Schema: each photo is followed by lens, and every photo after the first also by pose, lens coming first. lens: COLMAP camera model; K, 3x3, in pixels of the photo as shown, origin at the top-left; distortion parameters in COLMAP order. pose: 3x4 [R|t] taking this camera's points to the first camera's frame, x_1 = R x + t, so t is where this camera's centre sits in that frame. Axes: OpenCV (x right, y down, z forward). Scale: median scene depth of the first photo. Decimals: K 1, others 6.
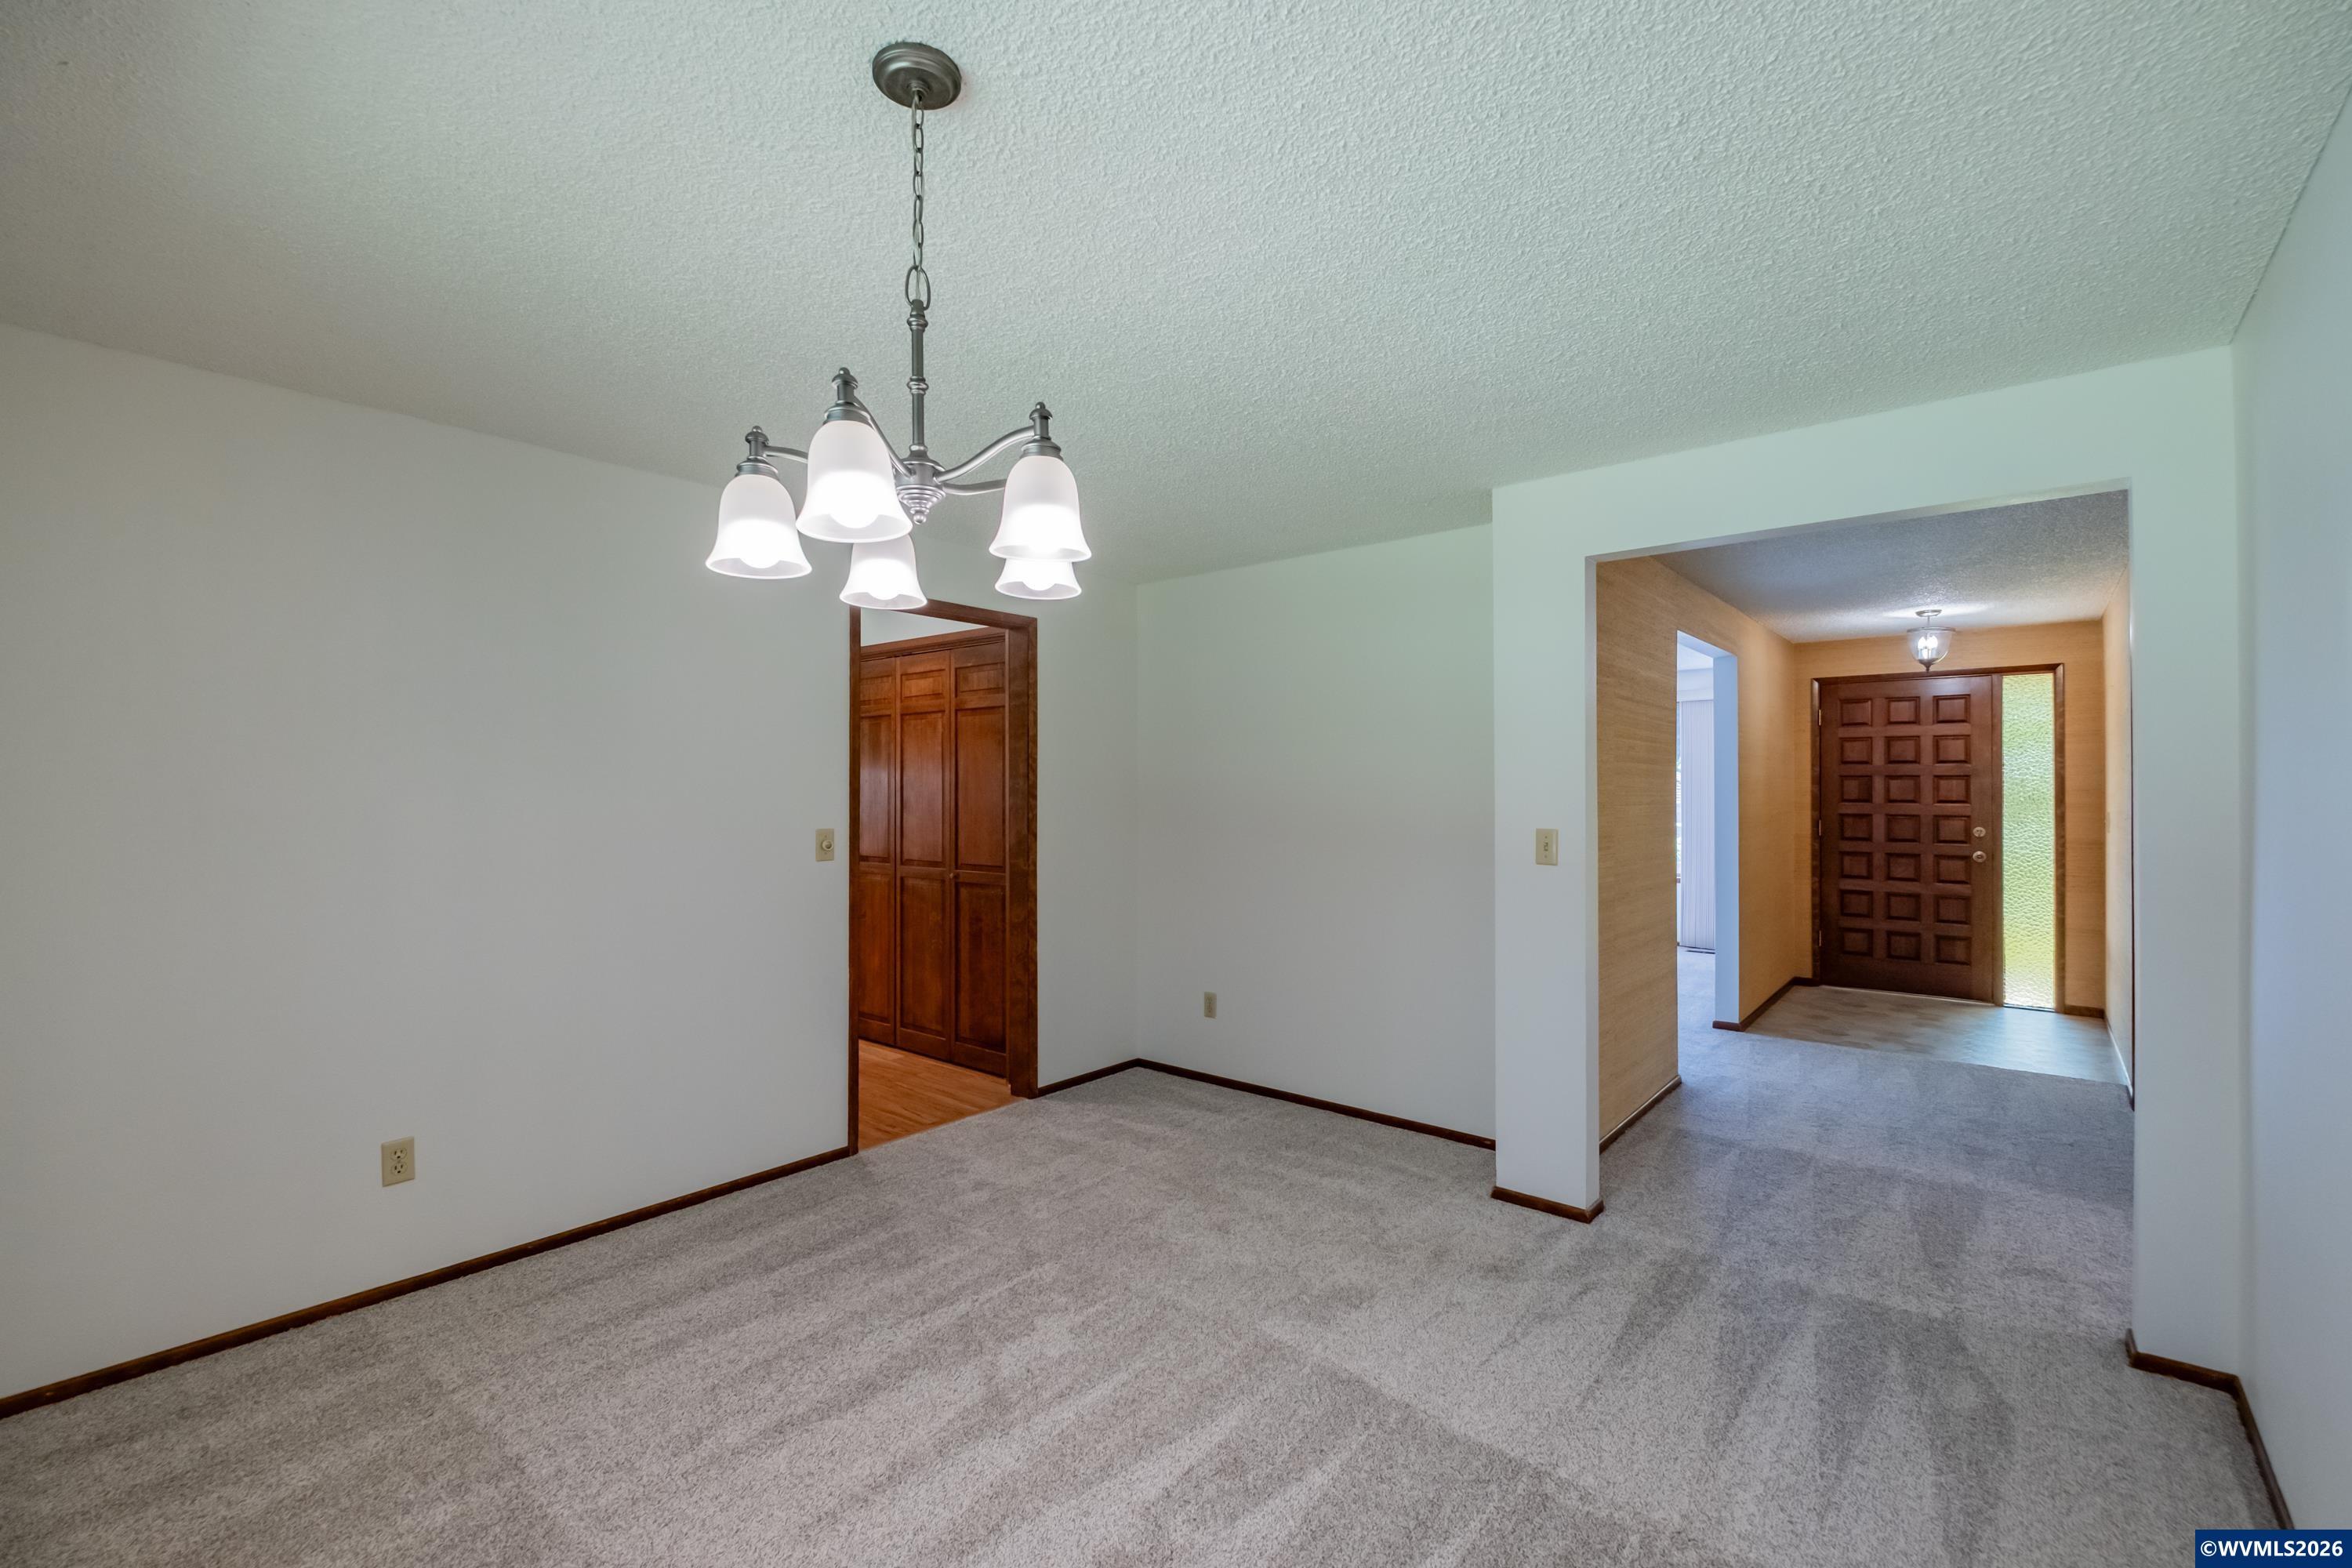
lens RADIAL K [[1017.6, 0, 1173.1], [0, 1017.6, 784.2], [0, 0, 1]] dist [0.001043, -0.001975]
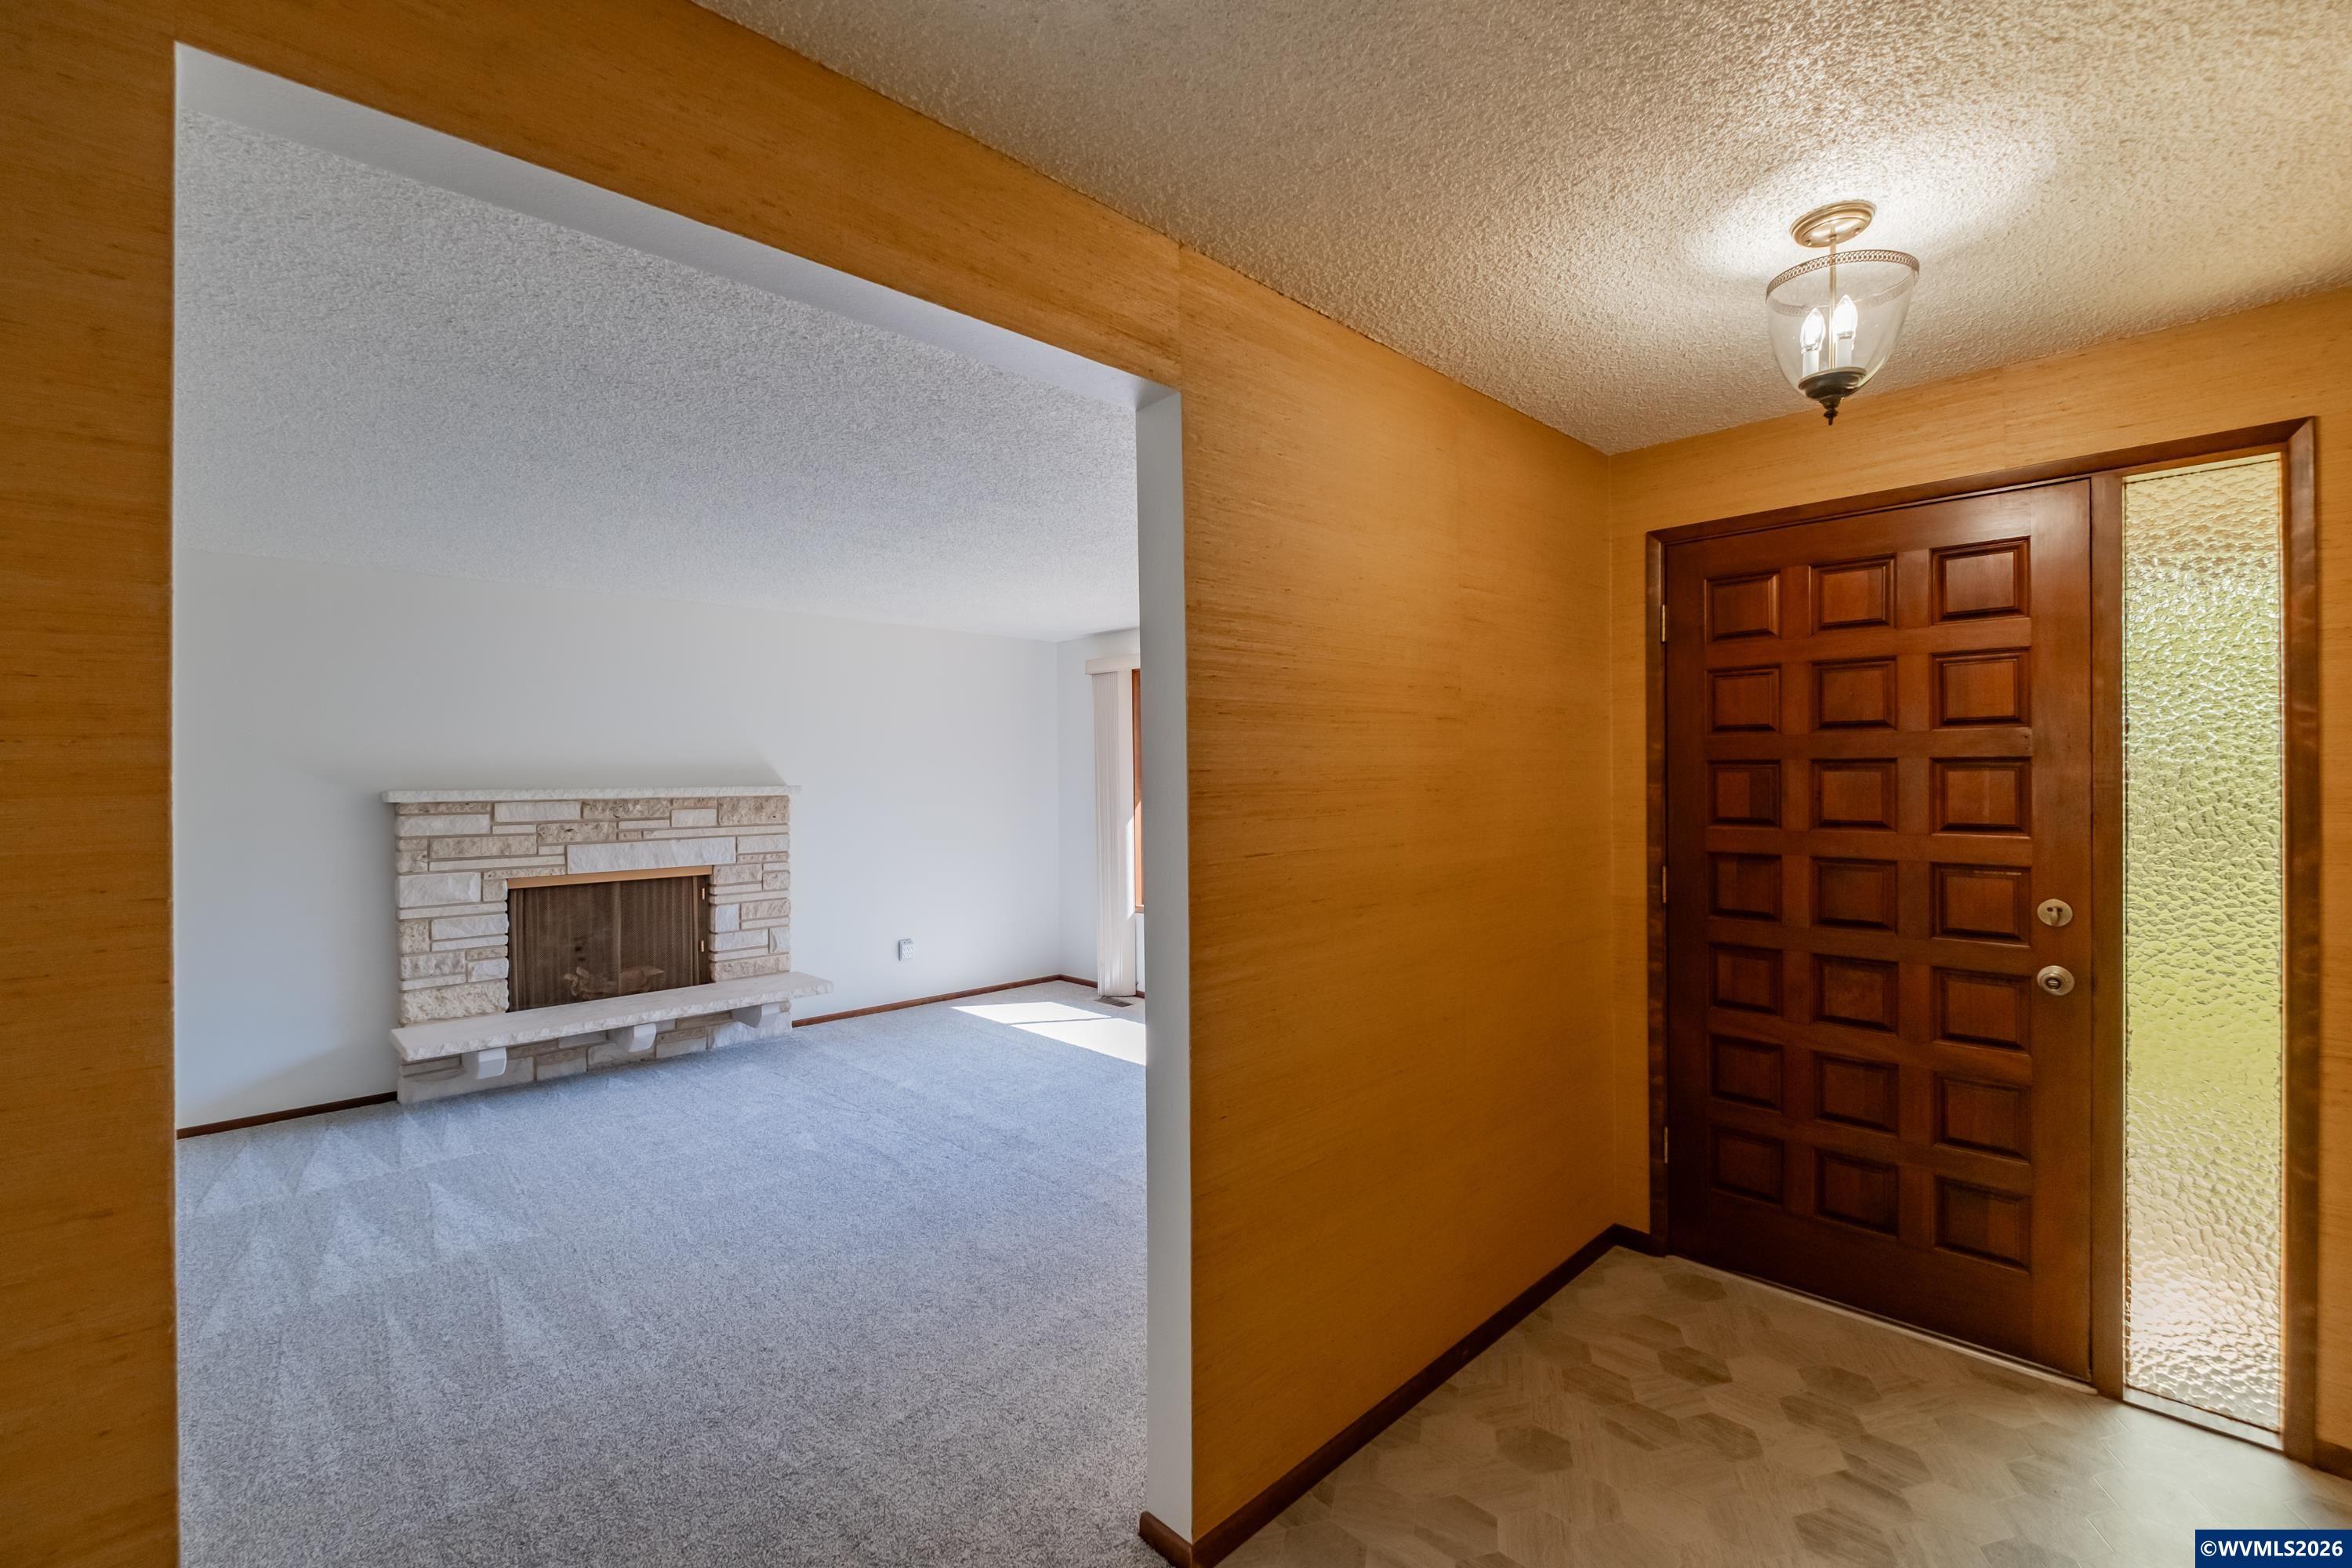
lens RADIAL K [[1017.6, 0, 1178.1], [0, 1017.6, 782.3], [0, 0, 1]] dist [0.001043, -0.001975]
pose [[0.994686, -0.009821, -0.102483, 0.505056], [0.011288, 0.999842, 0.013745, -0.008107], [0.102332, -0.014829, 0.994640, 0.591139]]
